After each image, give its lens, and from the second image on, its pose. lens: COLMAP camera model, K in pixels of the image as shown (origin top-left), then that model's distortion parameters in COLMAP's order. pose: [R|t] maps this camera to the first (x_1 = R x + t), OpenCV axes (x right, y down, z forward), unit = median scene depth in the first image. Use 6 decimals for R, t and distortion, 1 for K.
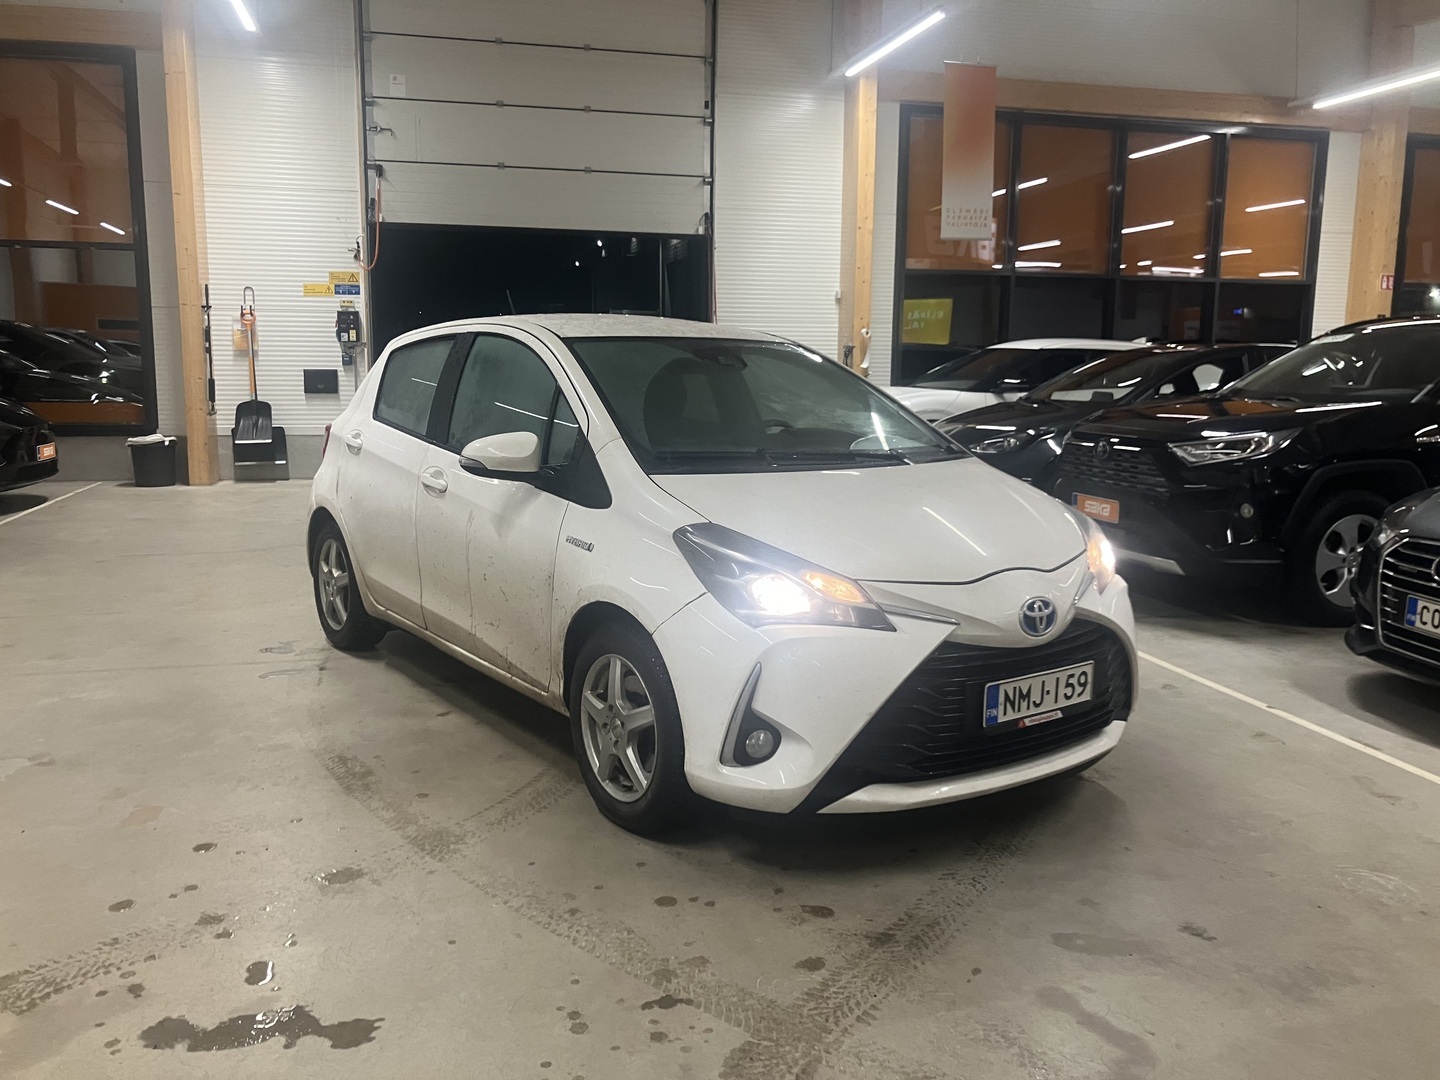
lens RADIAL K [[1180.7, 0, 722.7], [0, 1180.7, 541.7], [0, 0, 1]] dist [0.004280, 0.016923]
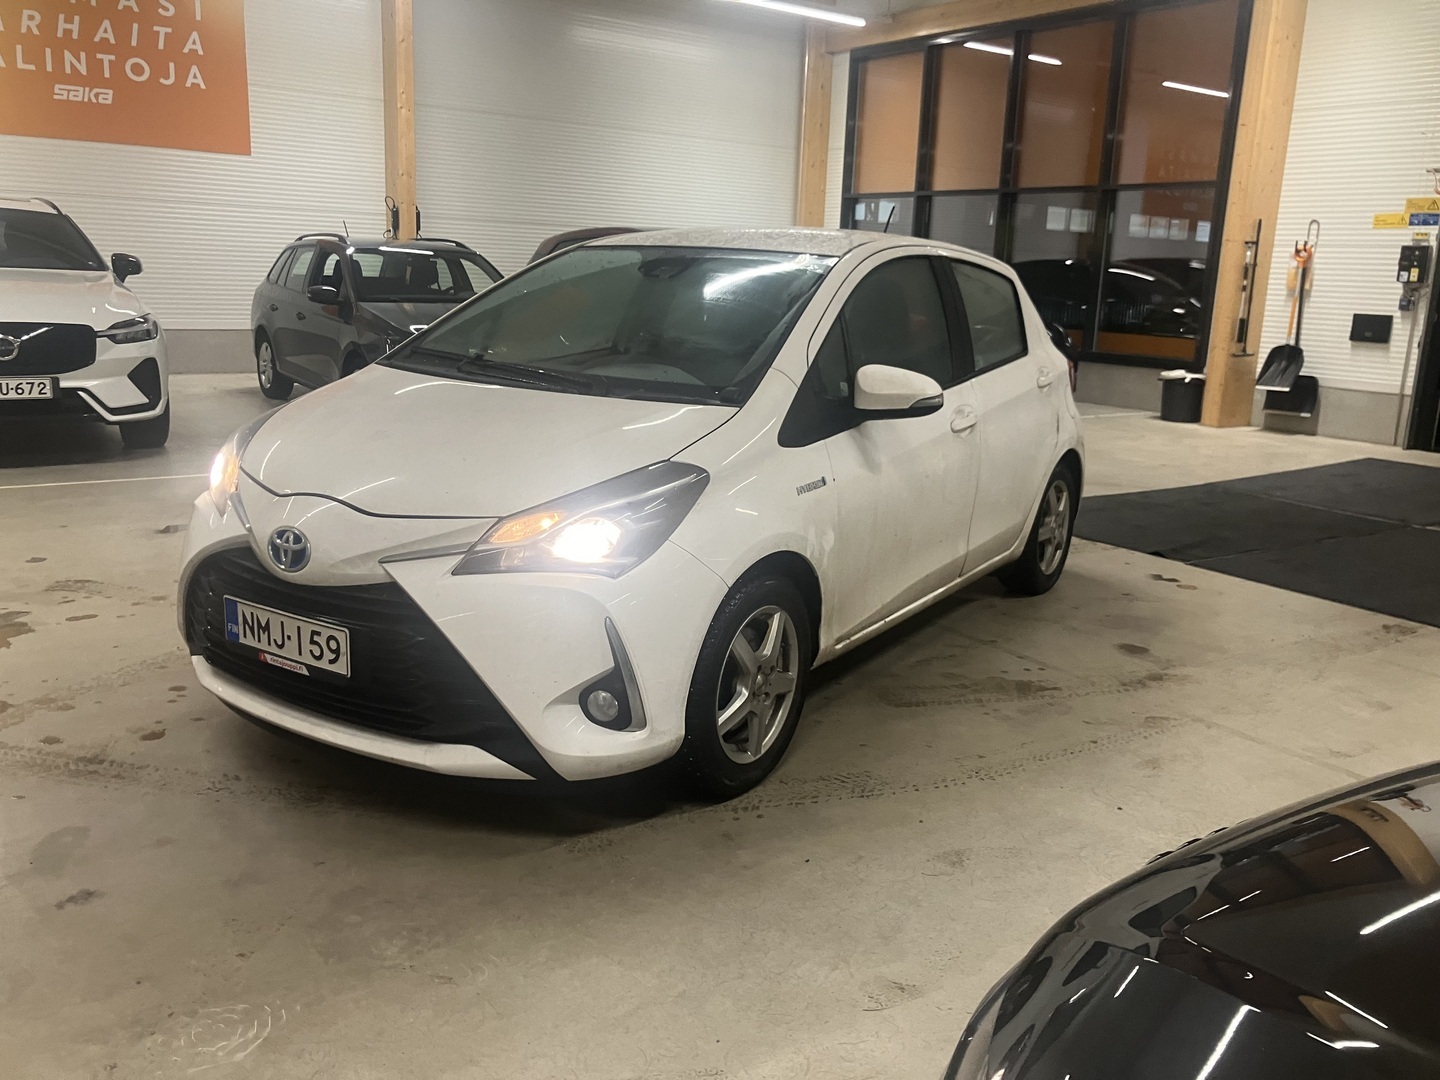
lens RADIAL K [[1180.7, 0, 720.5], [0, 1180.7, 531.3], [0, 0, 1]] dist [0.004280, 0.016923]
pose [[0.368762, 0.208167, -0.905915, 0.825271], [-0.180037, 0.972140, 0.150099, -0.098011], [0.911922, 0.107747, 0.395966, 0.657117]]
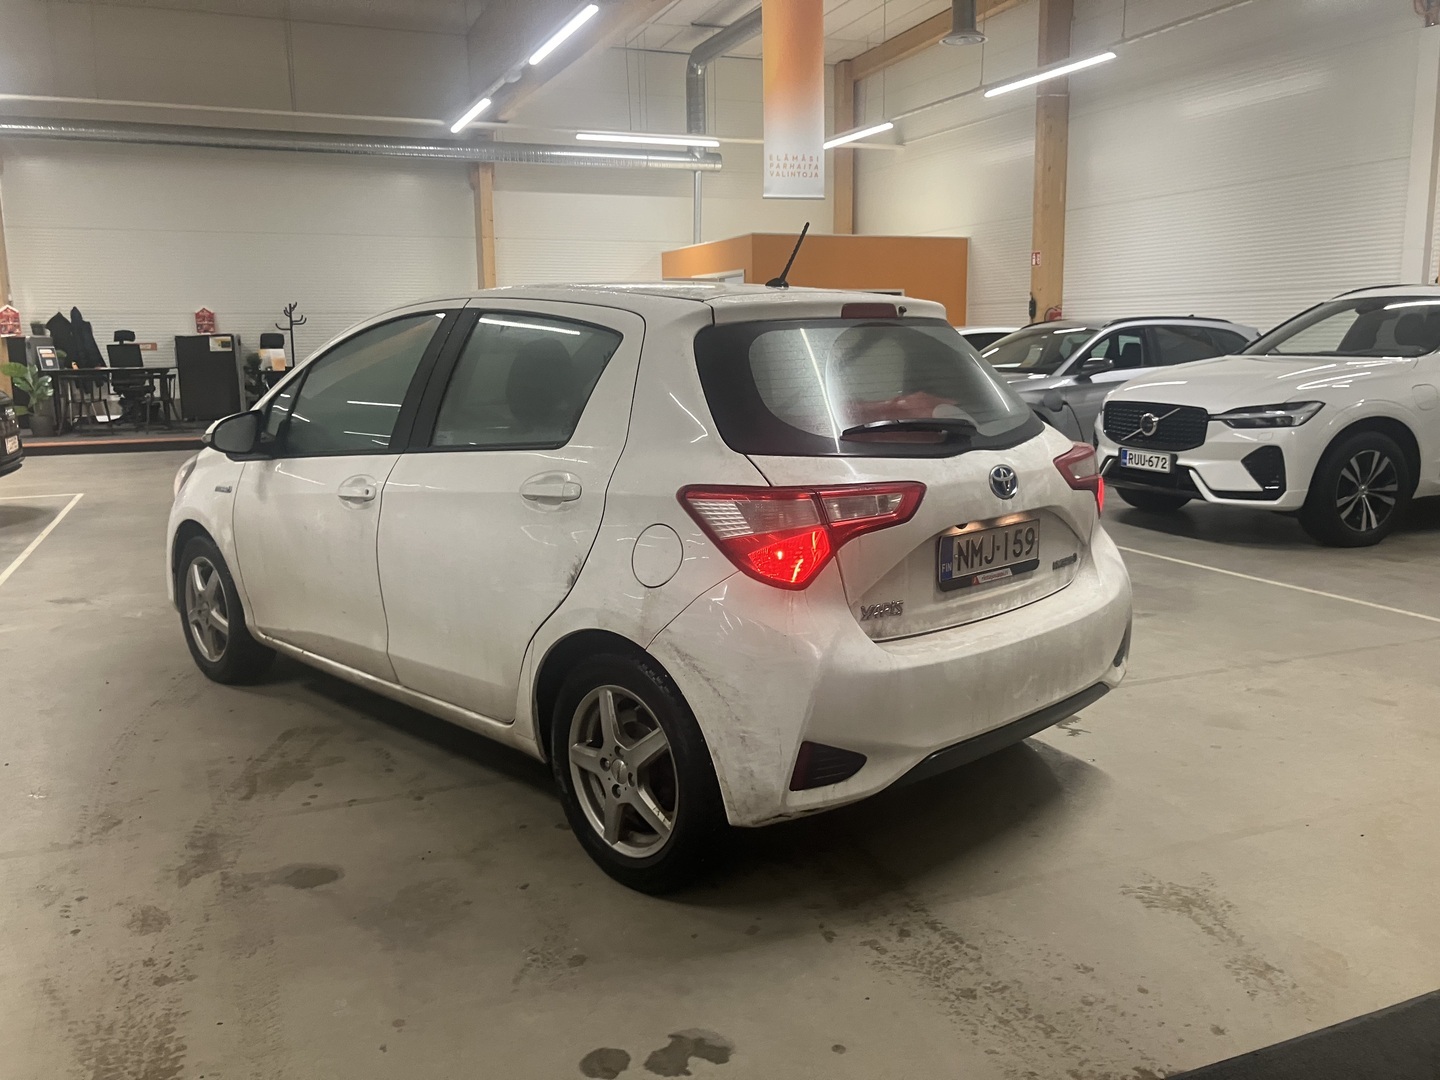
lens RADIAL K [[1180.7, 0, 713.5], [0, 1180.7, 536.3], [0, 0, 1]] dist [0.004280, 0.016923]
pose [[-0.988747, 0.026756, -0.147185, -0.075985], [-0.021314, 0.948641, 0.315635, -0.314176], [0.148071, 0.315220, -0.937396, 2.000744]]
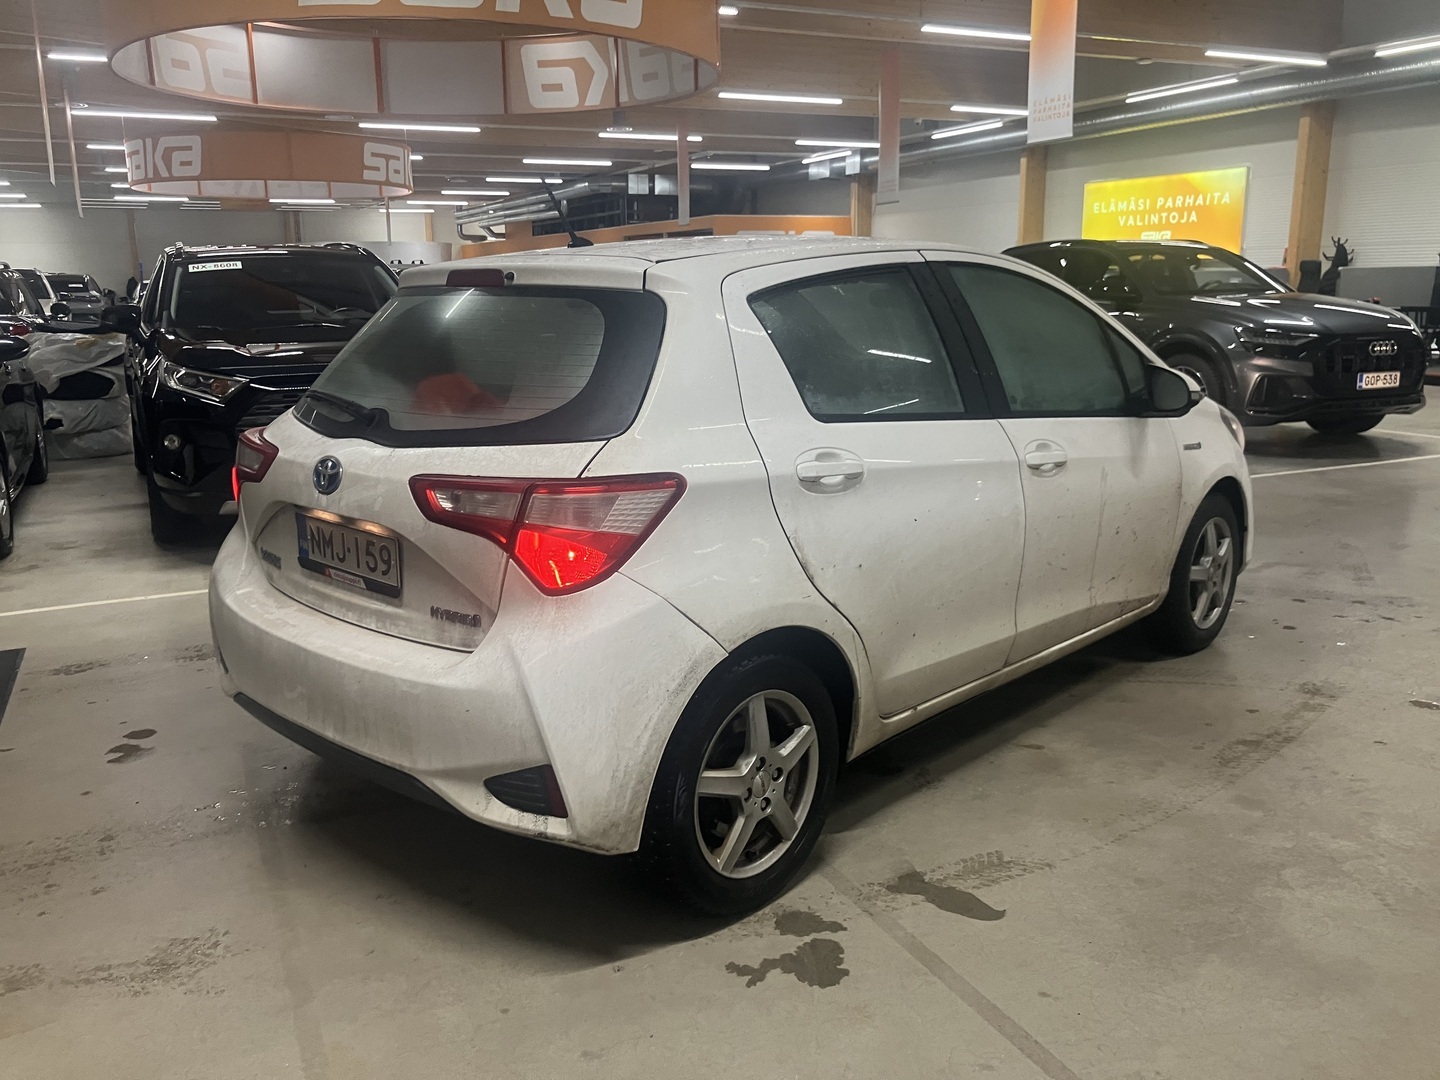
lens RADIAL K [[1180.7, 0, 710.3], [0, 1180.7, 544.7], [0, 0, 1]] dist [0.004280, 0.016923]
pose [[-0.187646, -0.217744, 0.957798, -0.939874], [0.166521, 0.953952, 0.249494, -0.222330], [-0.968018, 0.206310, -0.142746, 1.309238]]
